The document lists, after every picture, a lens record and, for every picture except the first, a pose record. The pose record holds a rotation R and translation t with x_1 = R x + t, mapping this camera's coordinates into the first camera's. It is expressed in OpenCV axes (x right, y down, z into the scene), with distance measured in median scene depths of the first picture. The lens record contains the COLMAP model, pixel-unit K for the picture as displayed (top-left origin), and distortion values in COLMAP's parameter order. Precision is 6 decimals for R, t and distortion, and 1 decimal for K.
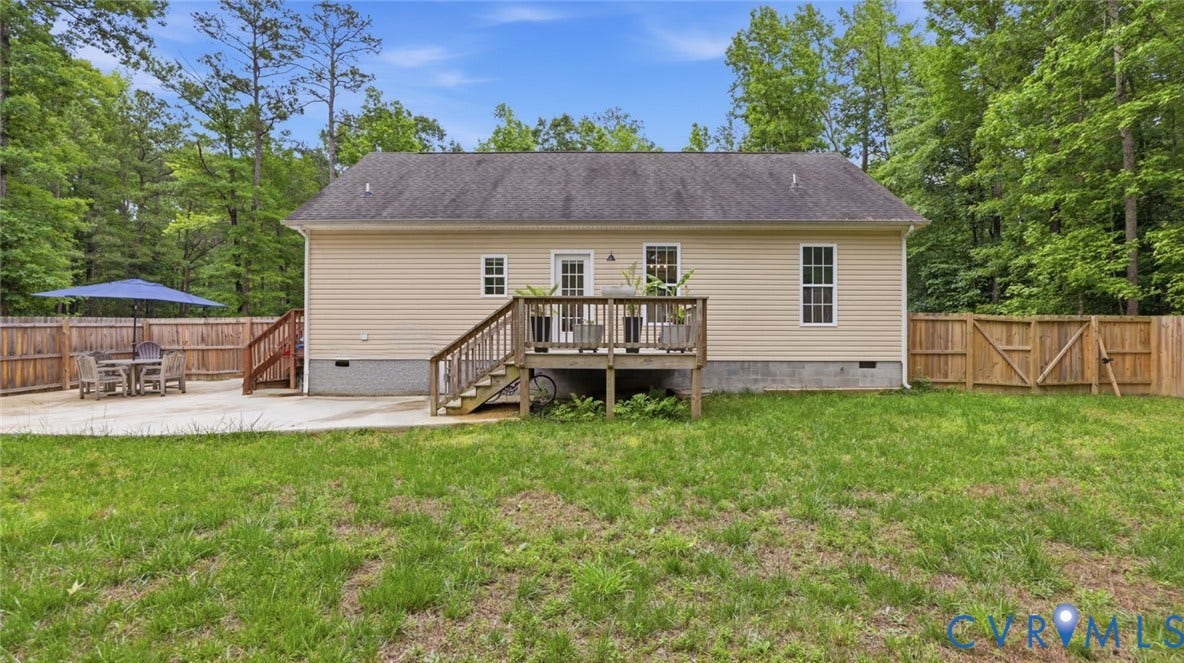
lens RADIAL K [[580.2, 0, 592.4], [0, 580.2, 332.5], [0, 0, 1]] dist [0.003298, -0.002424]
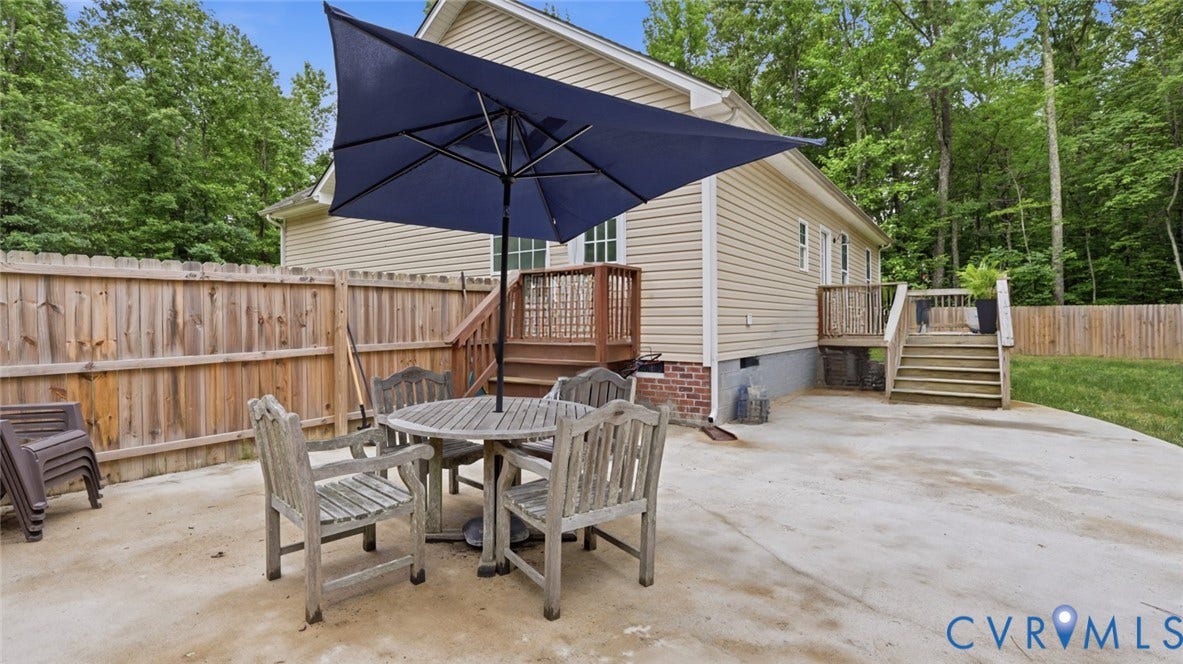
lens RADIAL K [[548.3, 0, 597.8], [0, 548.3, 323.4], [0, 0, 1]] dist [-0.029545, 0.002688]
pose [[0.544843, -0.012040, 0.838452, -0.784496], [0.004004, 0.999923, 0.011757, 0.004624], [-0.838529, -0.003048, 0.544849, 0.673313]]
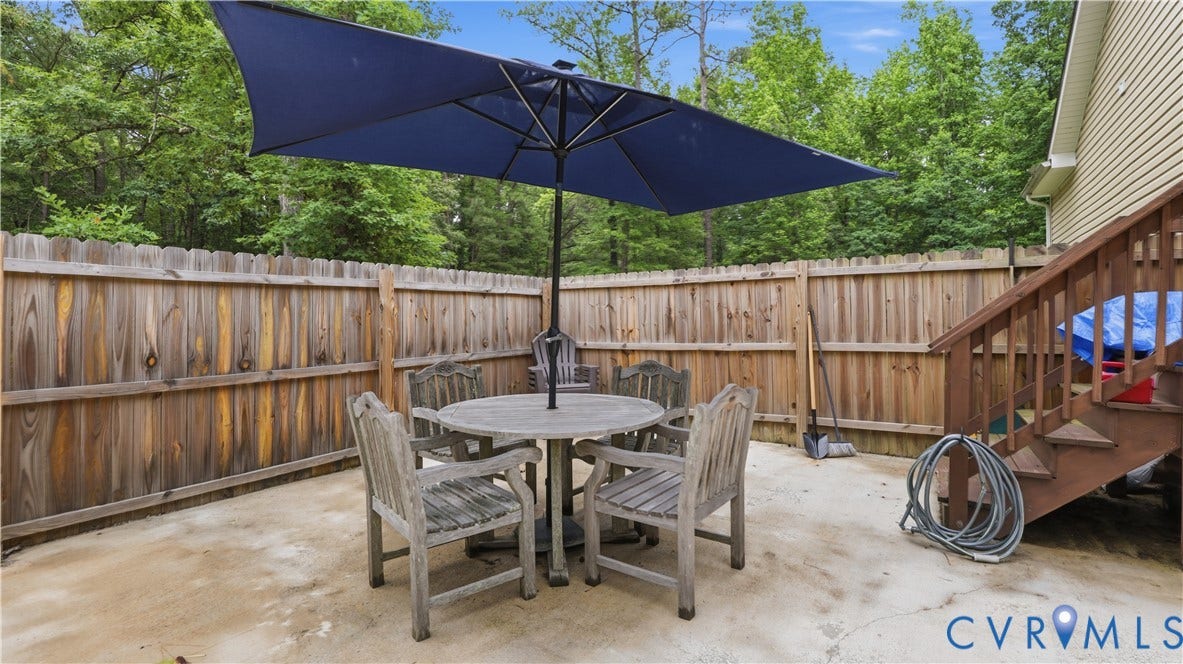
lens RADIAL K [[548.3, 0, 592.7], [0, 548.3, 325.7], [0, 0, 1]] dist [-0.029545, 0.002688]
pose [[0.875314, 0.000100, -0.483555, -0.540490], [0.002923, 0.999981, 0.005499, 0.010232], [0.483546, -0.006227, 0.875297, 0.657112]]
